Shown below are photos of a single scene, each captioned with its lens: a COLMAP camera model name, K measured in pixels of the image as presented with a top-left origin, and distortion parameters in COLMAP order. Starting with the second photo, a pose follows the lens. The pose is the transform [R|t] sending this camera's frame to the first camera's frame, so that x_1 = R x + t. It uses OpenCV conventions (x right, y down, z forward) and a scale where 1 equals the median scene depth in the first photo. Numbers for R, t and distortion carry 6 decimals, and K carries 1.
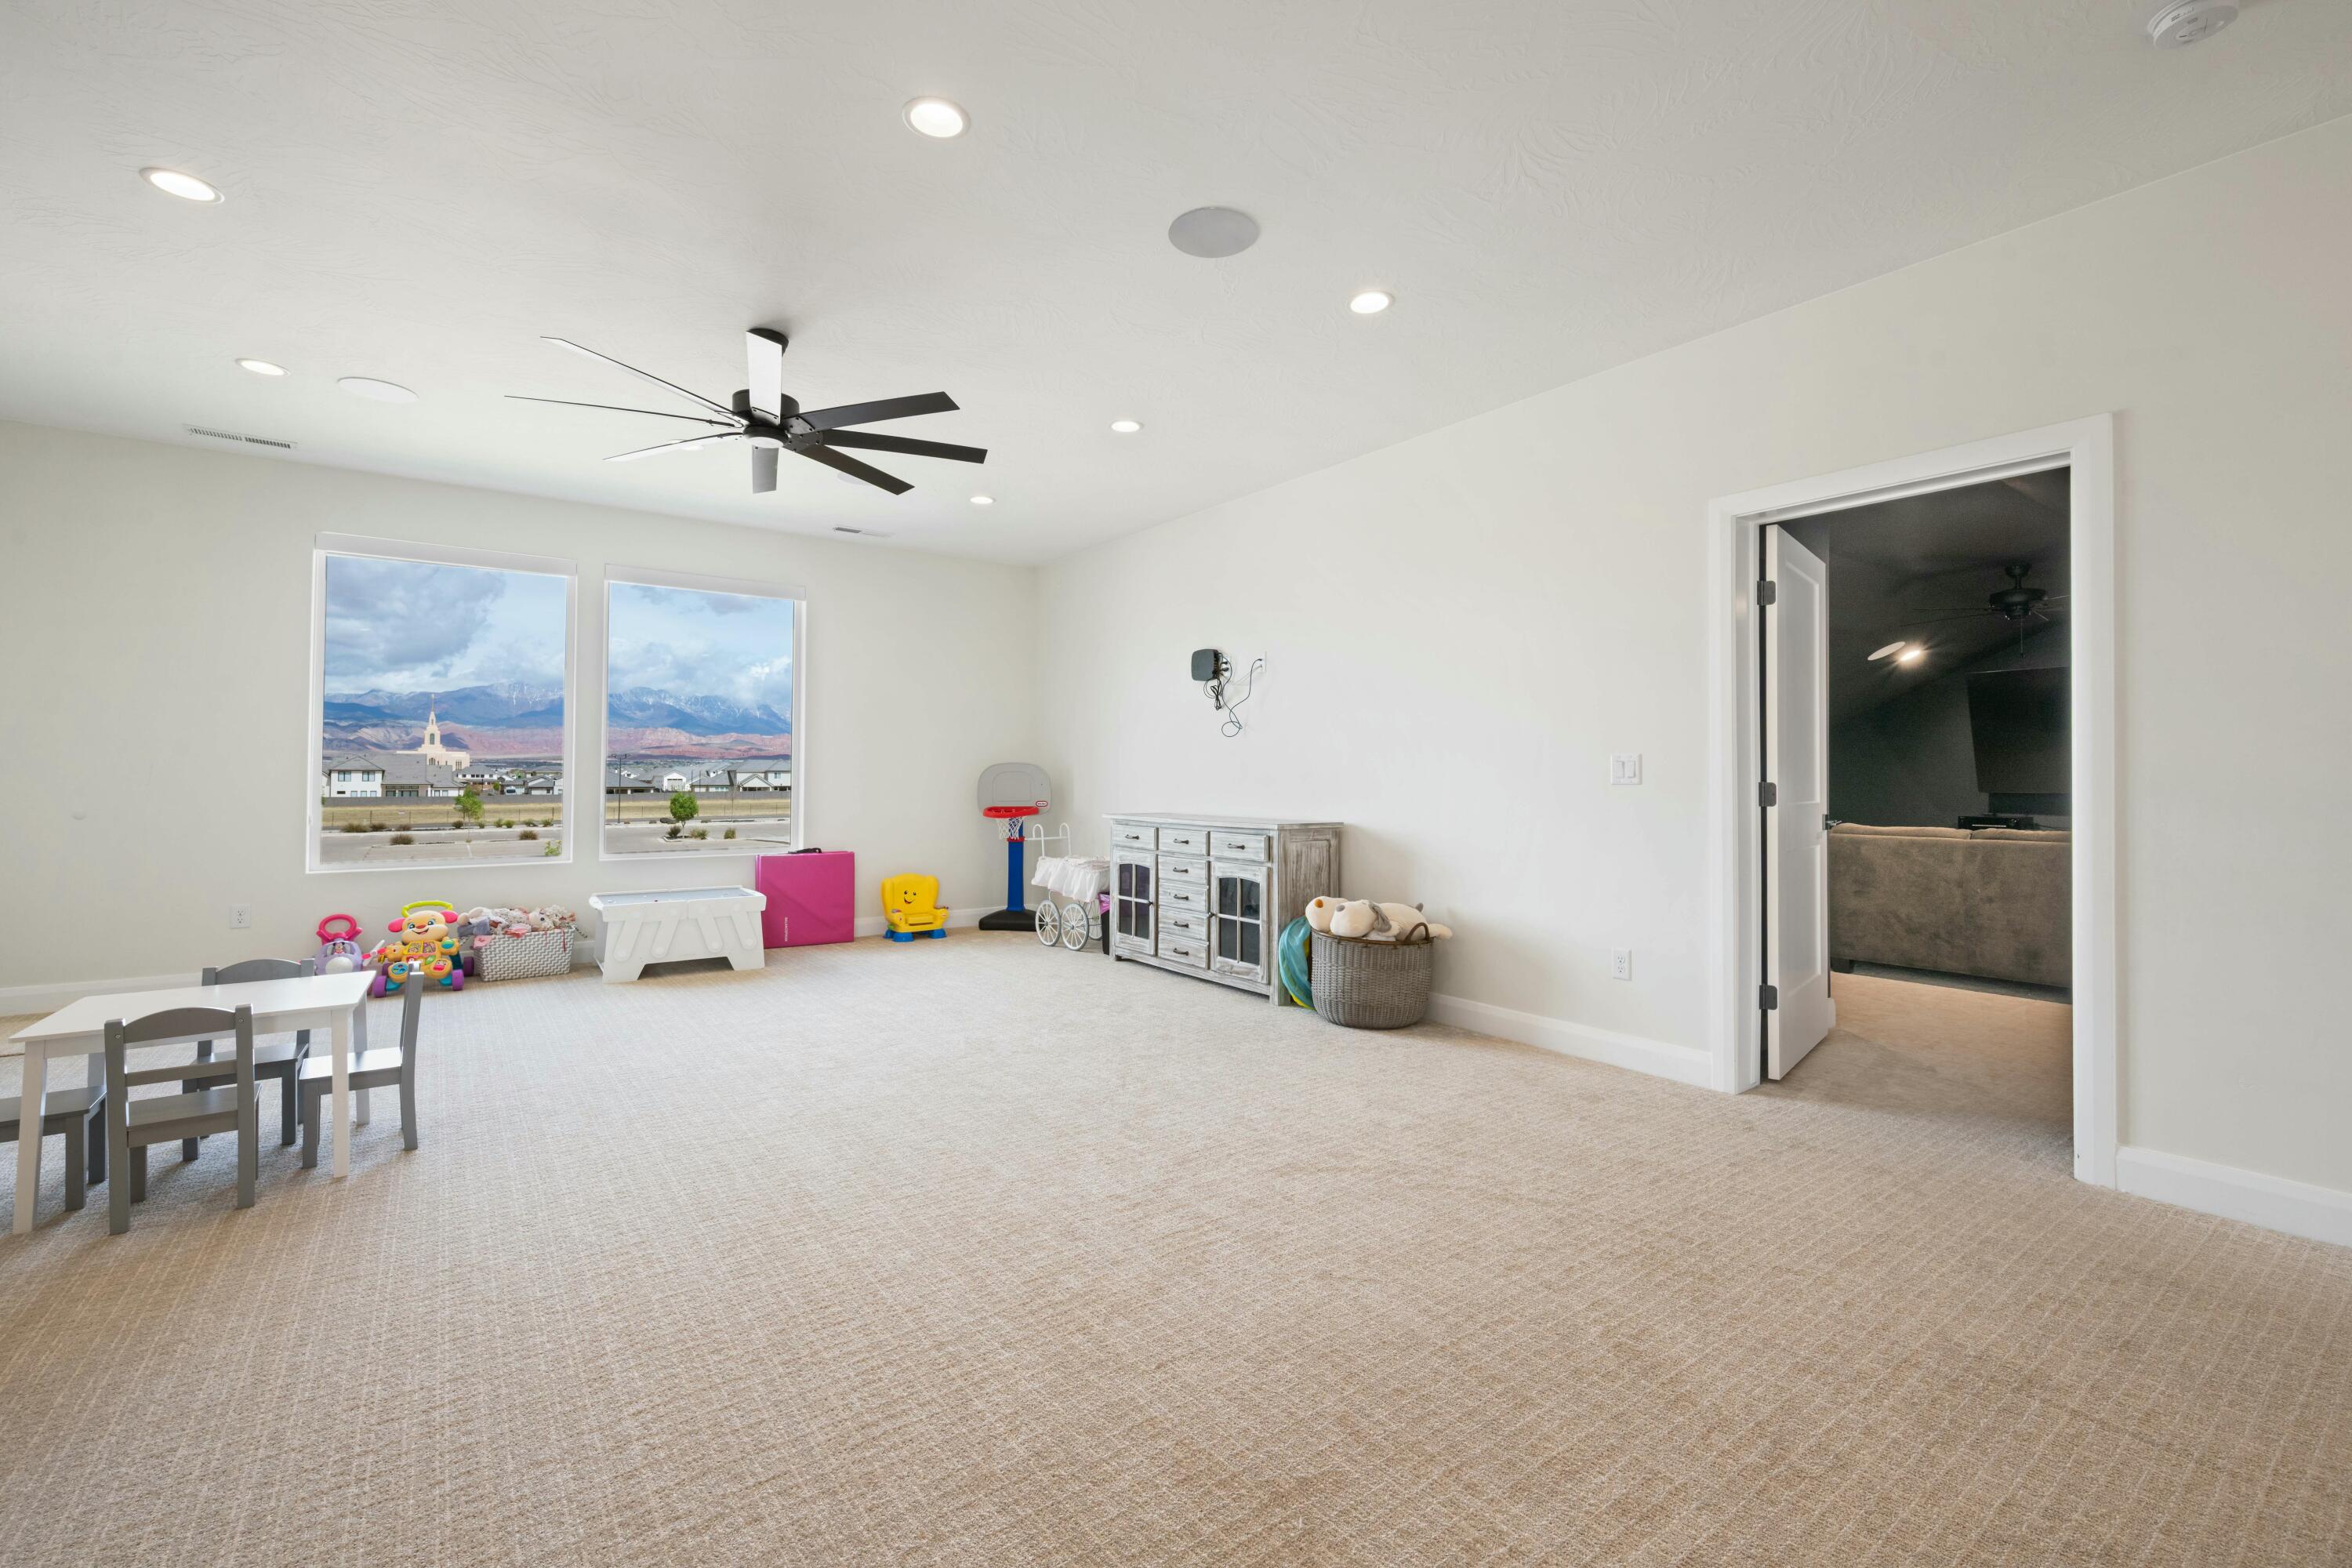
lens RADIAL K [[1027.9, 0, 1174.6], [0, 1027.9, 769.2], [0, 0, 1]] dist [0.014970, 0.000117]
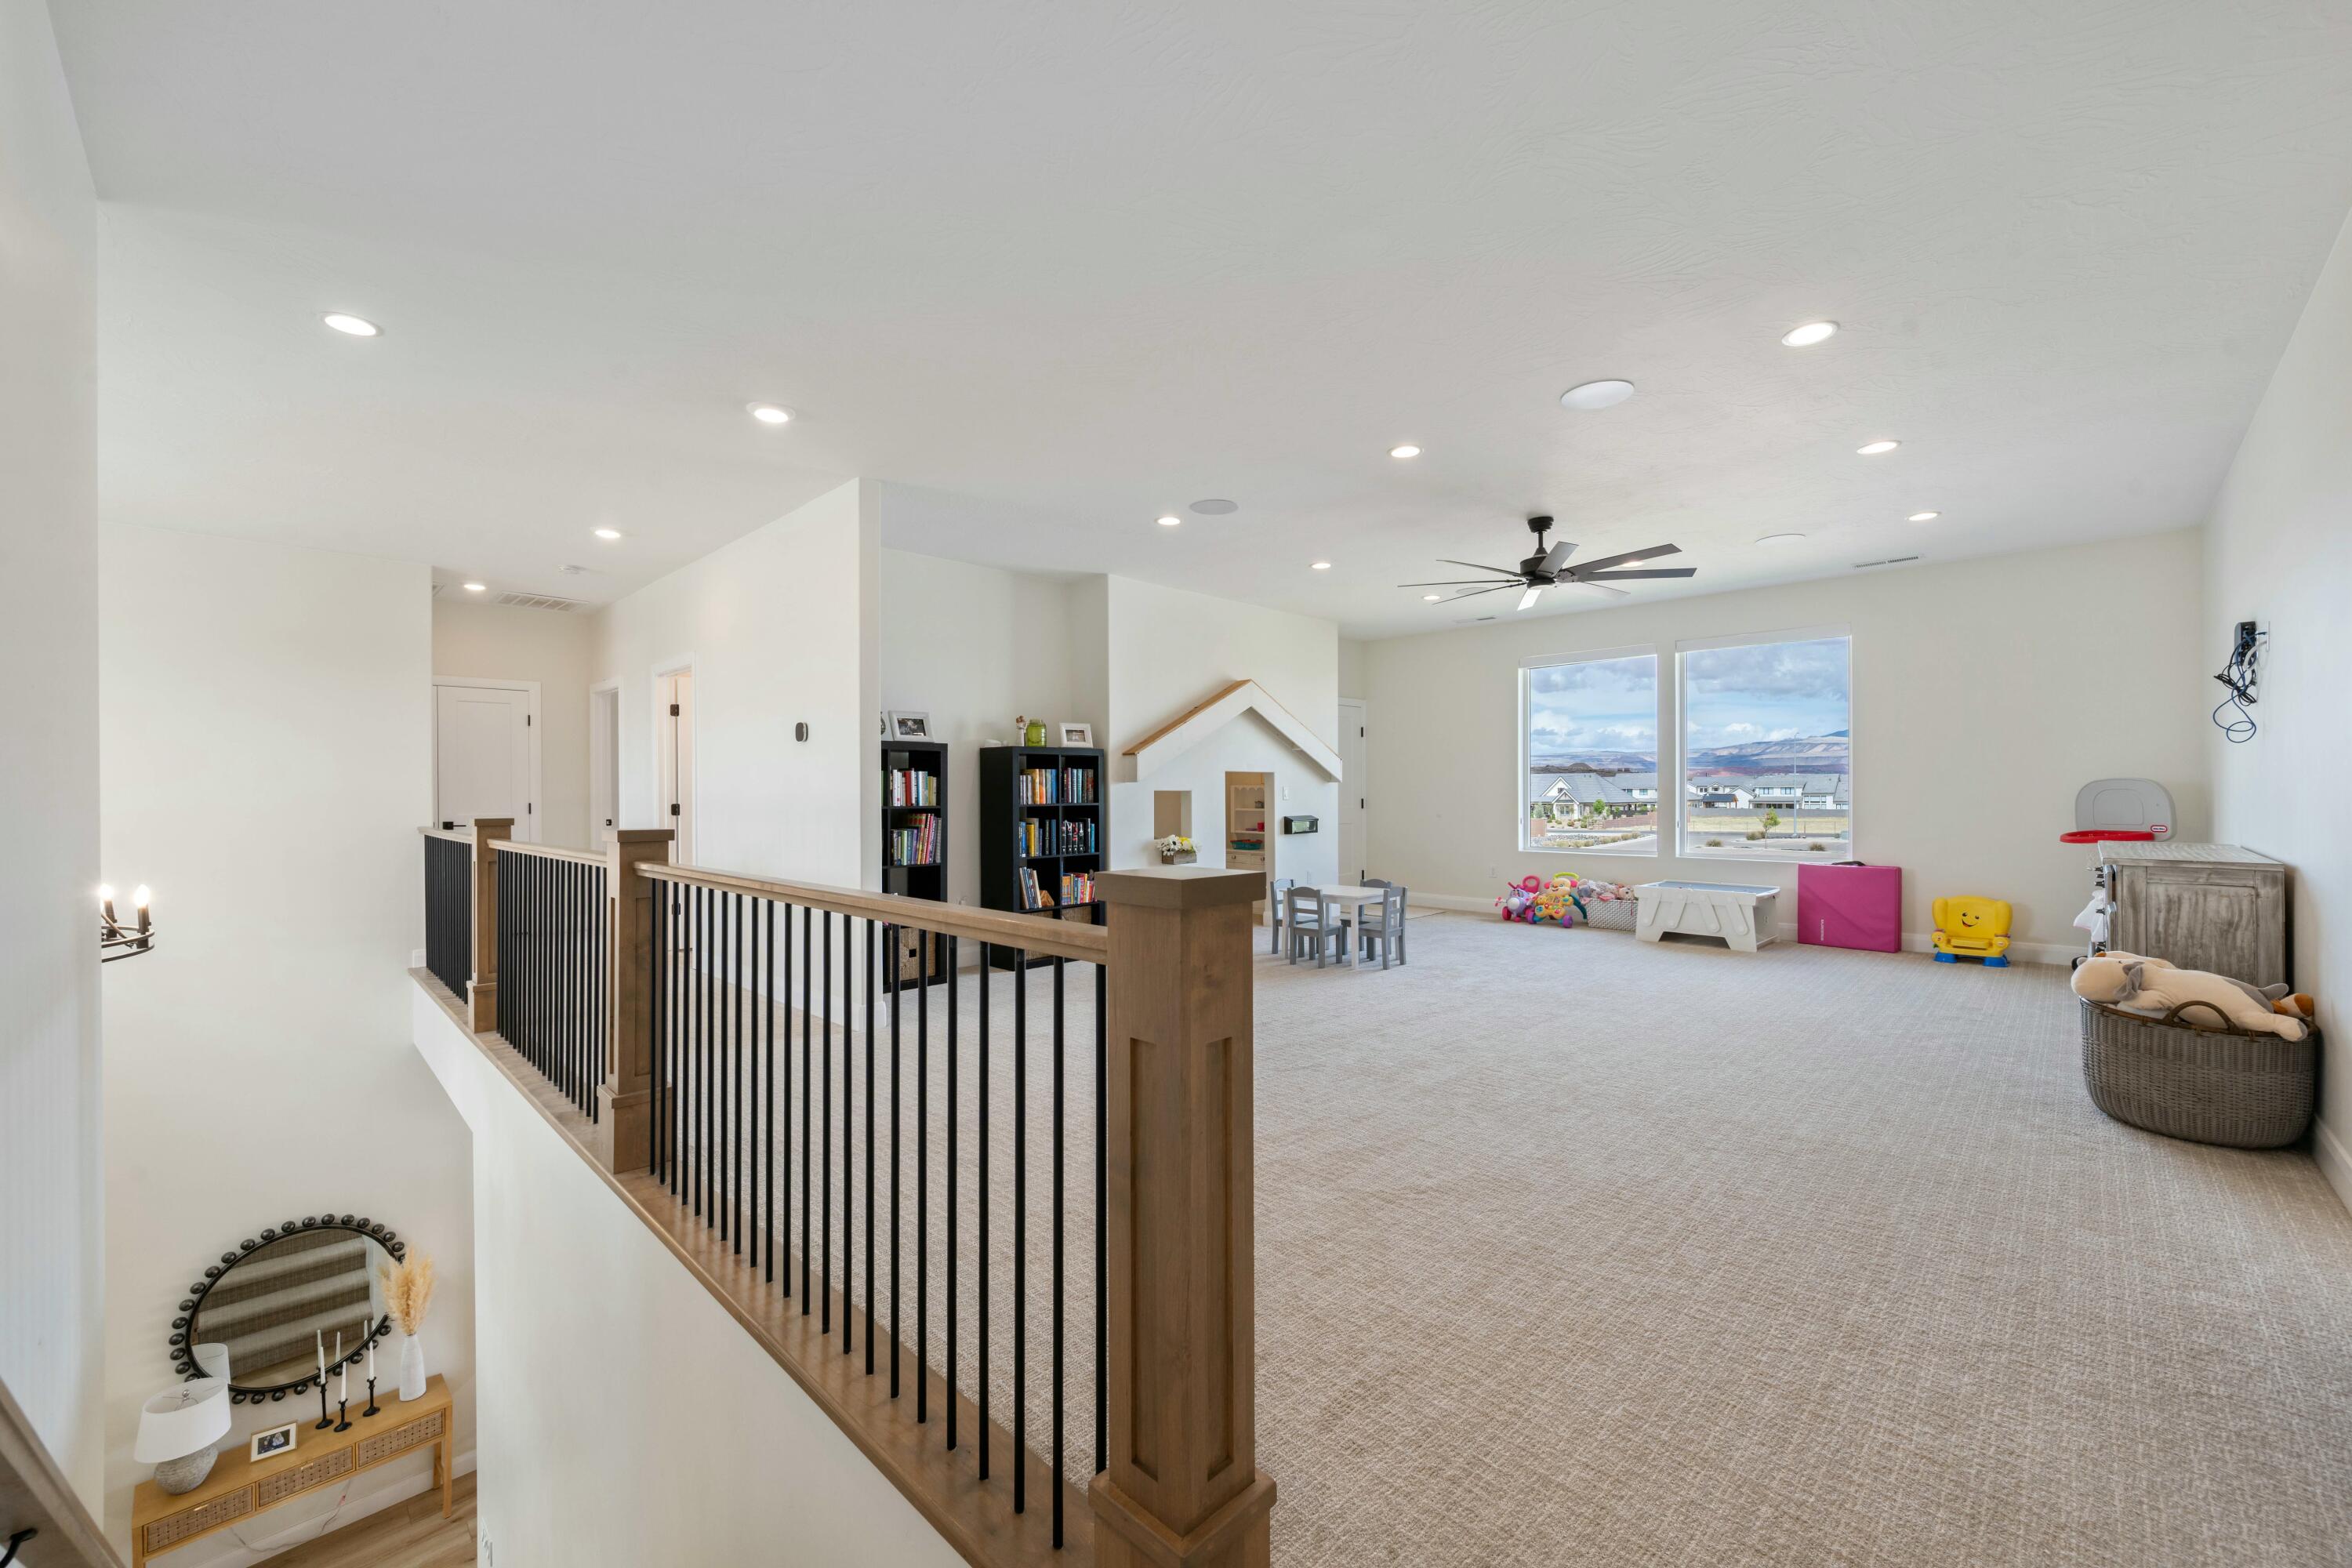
lens RADIAL K [[976.8, 0, 1184.0], [0, 976.8, 788.7], [0, 0, 1]] dist [-0.000848, -0.000065]
pose [[0.161580, -0.005668, -0.986843, 0.689300], [0.012222, 0.999918, -0.003742, -0.006511], [0.986784, -0.011456, 0.161636, 0.154297]]
